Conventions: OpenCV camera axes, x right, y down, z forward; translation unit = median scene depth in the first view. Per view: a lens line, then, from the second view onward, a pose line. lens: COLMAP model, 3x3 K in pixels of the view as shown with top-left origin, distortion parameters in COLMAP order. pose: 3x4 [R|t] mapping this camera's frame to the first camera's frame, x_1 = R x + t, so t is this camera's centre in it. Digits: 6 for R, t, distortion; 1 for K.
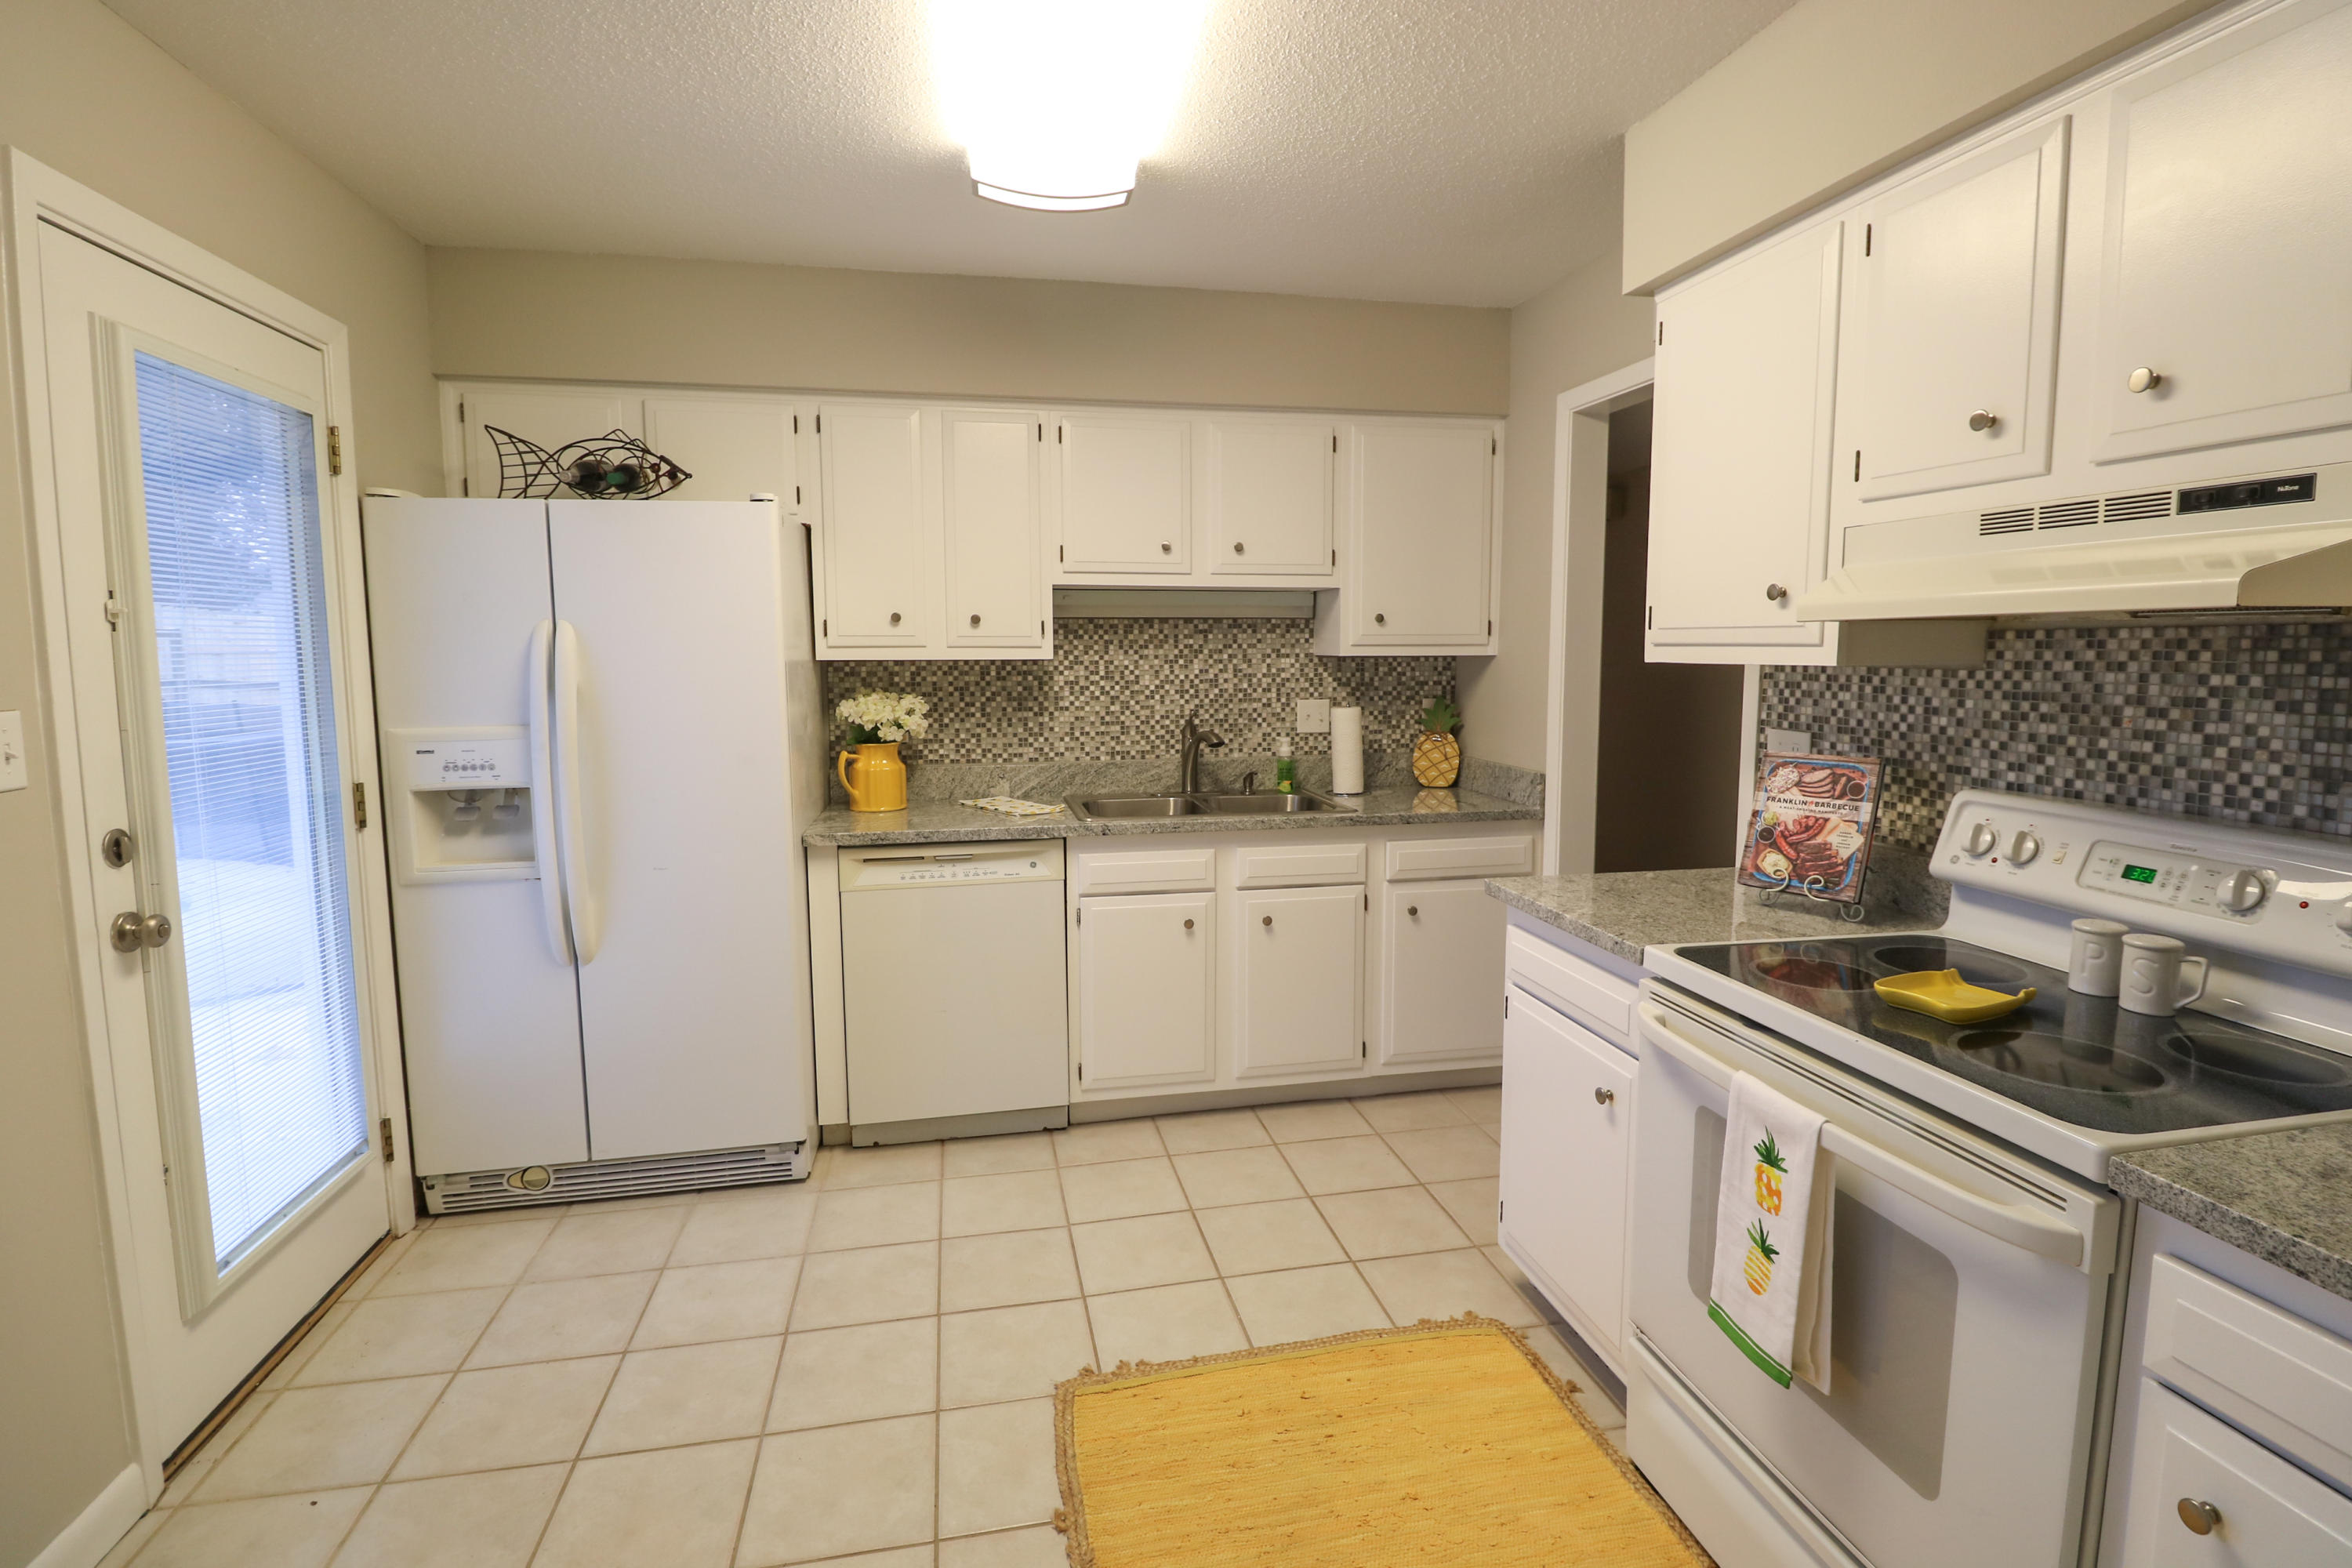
lens RADIAL K [[1083.9, 0, 1190.0], [0, 1083.9, 755.7], [0, 0, 1]] dist [0.001309, -0.012210]
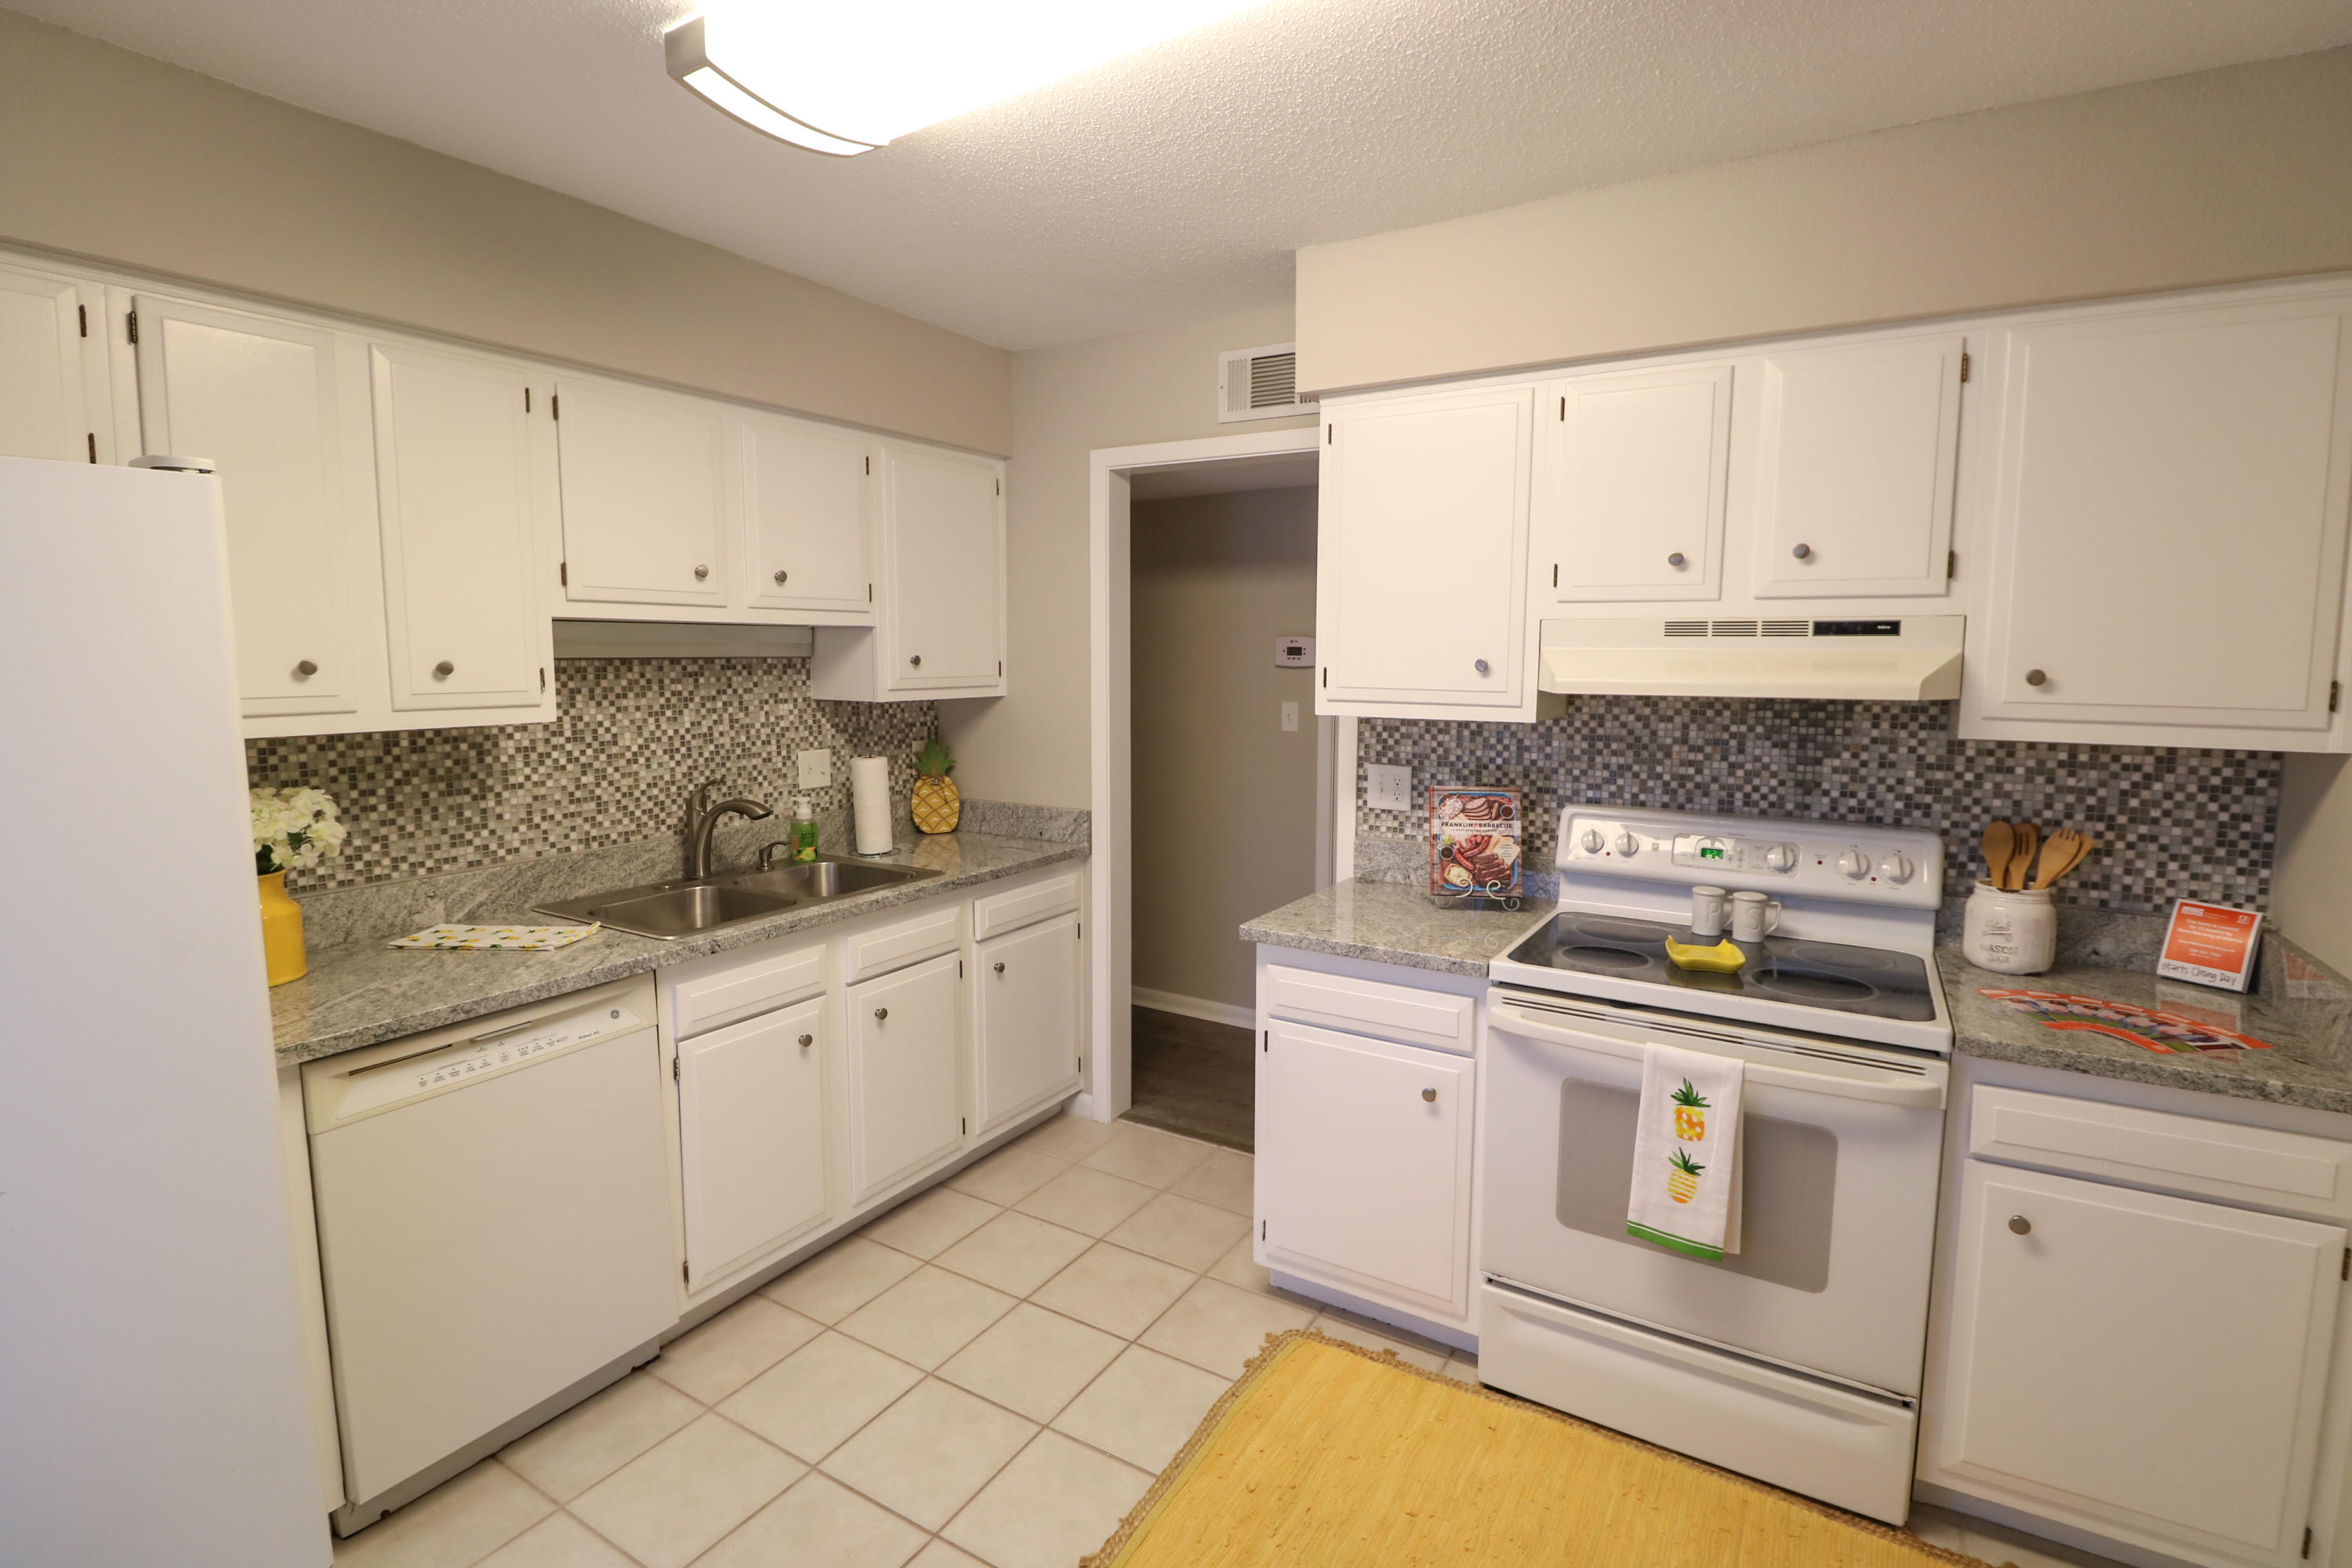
lens RADIAL K [[1077.7, 0, 1181.6], [0, 1077.7, 761.3], [0, 0, 1]] dist [0.001136, -0.011505]
pose [[0.690120, -0.068958, 0.720402, -0.584015], [0.067486, 0.997244, 0.030809, -0.094121], [-0.720542, 0.027355, 0.692872, 0.354039]]
